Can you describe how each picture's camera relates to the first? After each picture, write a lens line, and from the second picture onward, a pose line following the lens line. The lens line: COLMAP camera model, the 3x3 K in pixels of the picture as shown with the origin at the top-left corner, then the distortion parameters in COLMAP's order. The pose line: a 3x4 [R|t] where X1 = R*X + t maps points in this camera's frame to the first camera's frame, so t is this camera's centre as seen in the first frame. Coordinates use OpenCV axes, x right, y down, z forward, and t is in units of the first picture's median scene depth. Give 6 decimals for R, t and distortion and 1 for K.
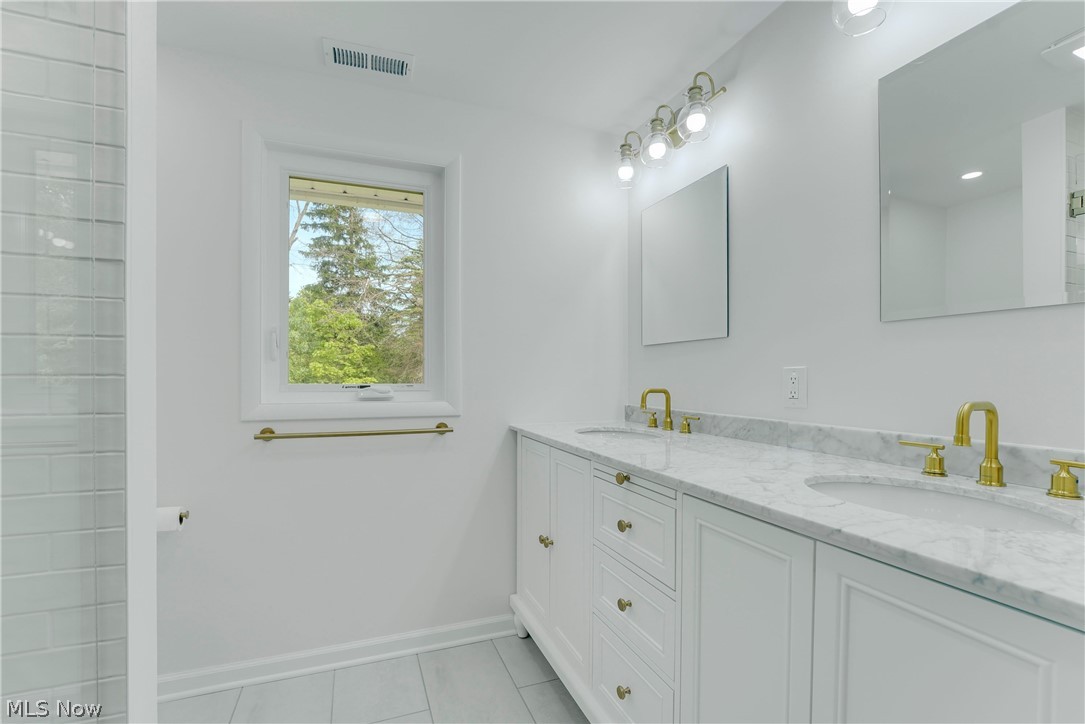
lens RADIAL K [[470.8, 0, 542.5], [0, 470.8, 362.0], [0, 0, 1]] dist [-0.026338, 0.000042]
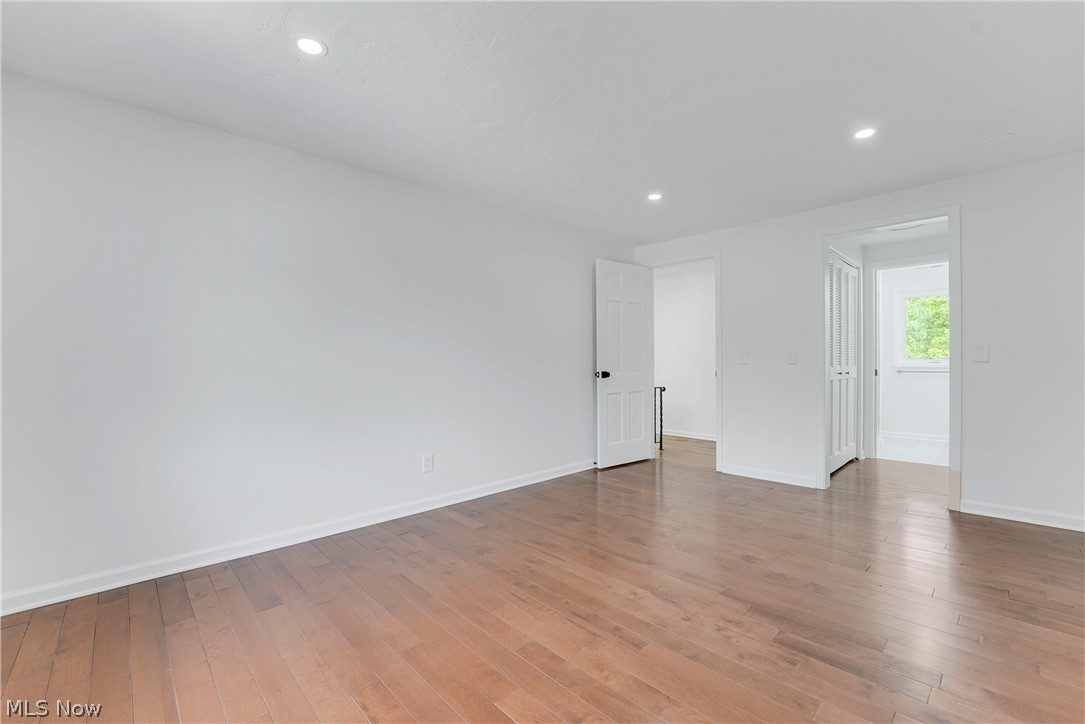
lens RADIAL K [[470.8, 0, 542.5], [0, 470.8, 362.0], [0, 0, 1]] dist [-0.026338, 0.000042]
pose [[0.393130, 0.005959, -0.919463, 0.141482], [0.020721, 0.999668, 0.015338, -0.002717], [0.919249, -0.025082, 0.392876, -0.257717]]
